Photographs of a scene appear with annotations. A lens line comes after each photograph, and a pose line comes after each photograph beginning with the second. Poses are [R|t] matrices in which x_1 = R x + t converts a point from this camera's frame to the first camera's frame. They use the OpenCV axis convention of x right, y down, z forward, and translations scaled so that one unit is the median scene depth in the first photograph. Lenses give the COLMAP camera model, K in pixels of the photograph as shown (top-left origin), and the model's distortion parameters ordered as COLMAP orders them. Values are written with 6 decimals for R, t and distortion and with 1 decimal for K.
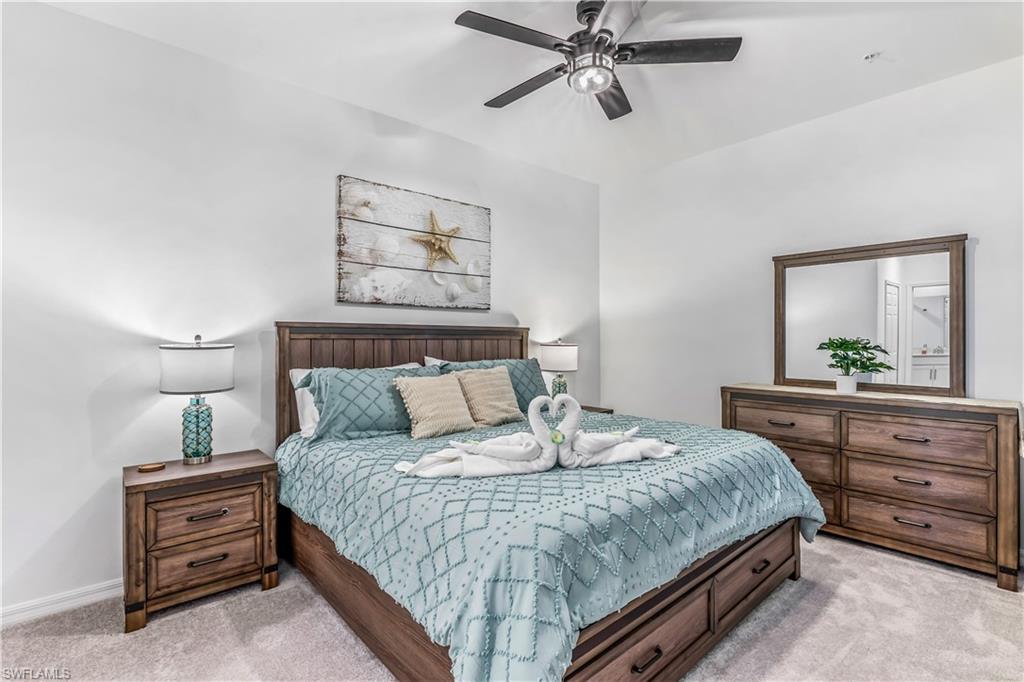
lens RADIAL K [[474.9, 0, 512.0], [0, 474.9, 341.0], [0, 0, 1]] dist [-0.000855, -0.000048]
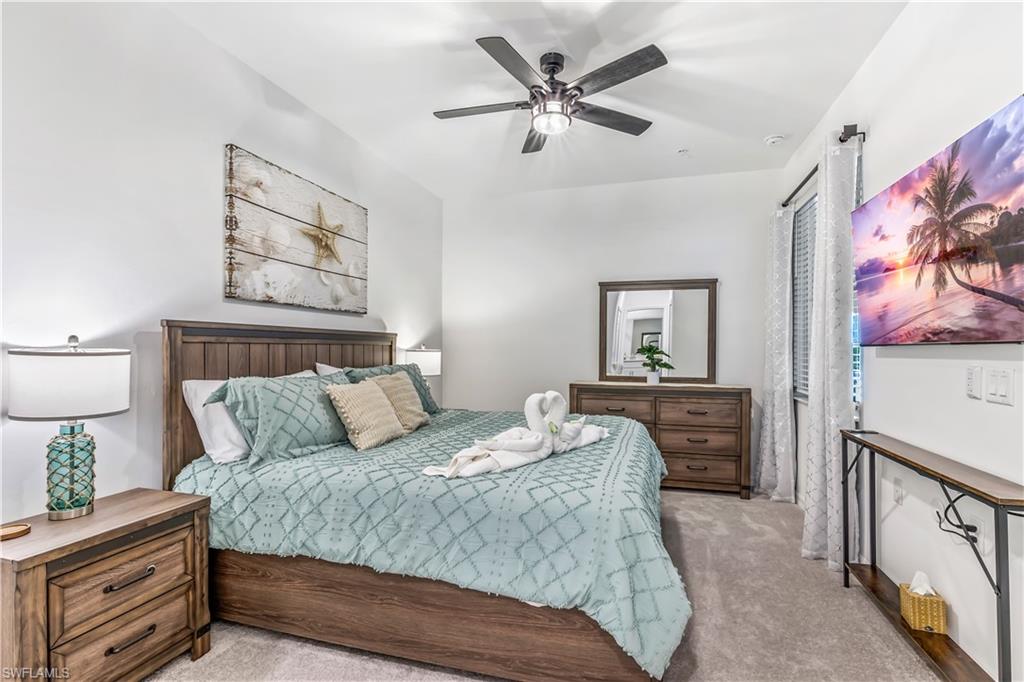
lens RADIAL K [[465.5, 0, 513.9], [0, 465.5, 352.7], [0, 0, 1]] dist [-0.000449, 0.000456]
pose [[0.847761, -0.003057, 0.530370, -0.416058], [-0.002065, 0.999957, 0.009064, 0.004709], [-0.530375, -0.008780, 0.847718, 0.056764]]
